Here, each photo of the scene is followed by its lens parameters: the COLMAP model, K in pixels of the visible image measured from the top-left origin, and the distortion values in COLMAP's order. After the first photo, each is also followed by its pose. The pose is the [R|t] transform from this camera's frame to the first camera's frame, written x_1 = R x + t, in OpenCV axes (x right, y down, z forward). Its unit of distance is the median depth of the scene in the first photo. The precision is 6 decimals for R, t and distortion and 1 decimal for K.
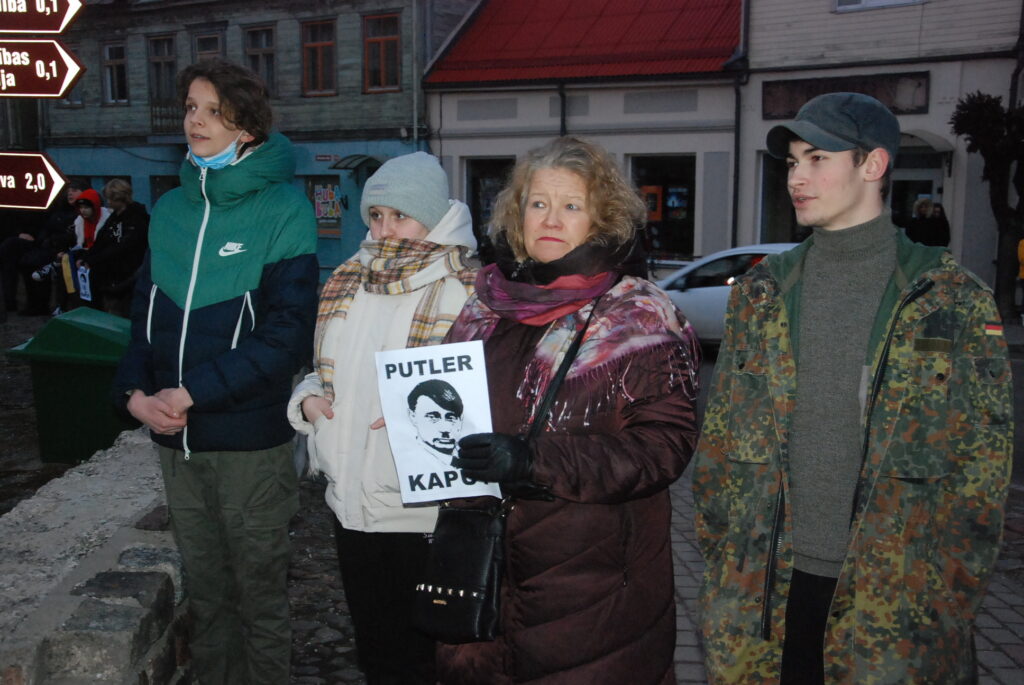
lens RADIAL K [[1164.5, 0, 512.0], [0, 1164.5, 342.5], [0, 0, 1]] dist [-0.013830, 0.350985]
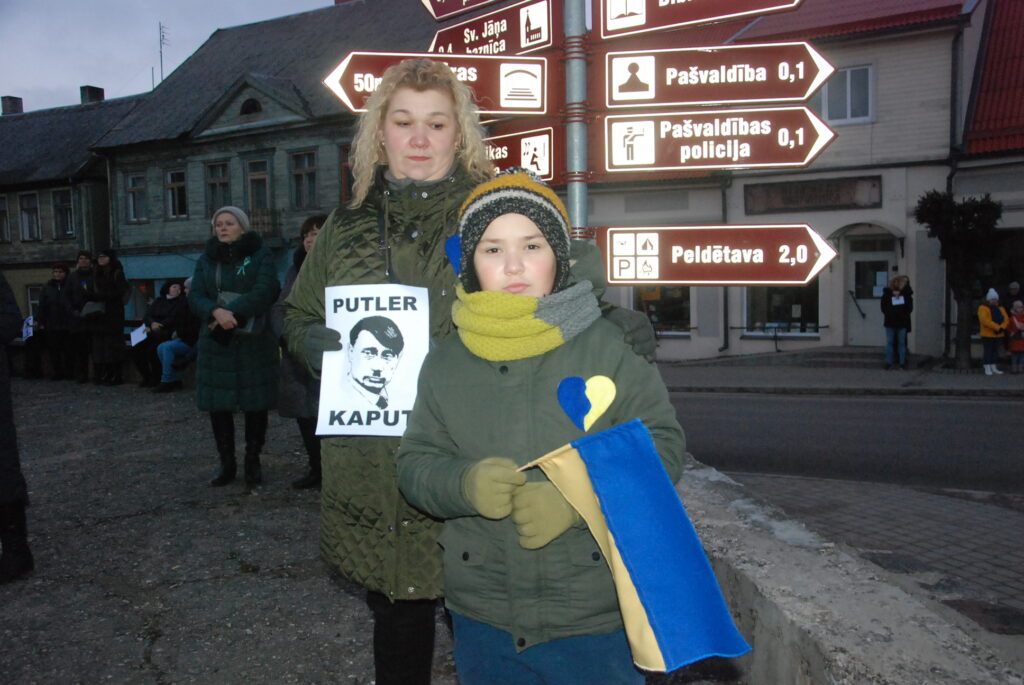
lens RADIAL K [[941.8, 0, 512.0], [0, 941.8, 342.5], [0, 0, 1]] dist [-0.108671, 0.223922]
pose [[0.996234, -0.034804, 0.079409, -0.122862], [0.039842, 0.997233, -0.062760, -0.005331], [-0.077005, 0.065688, 0.994865, 0.051301]]
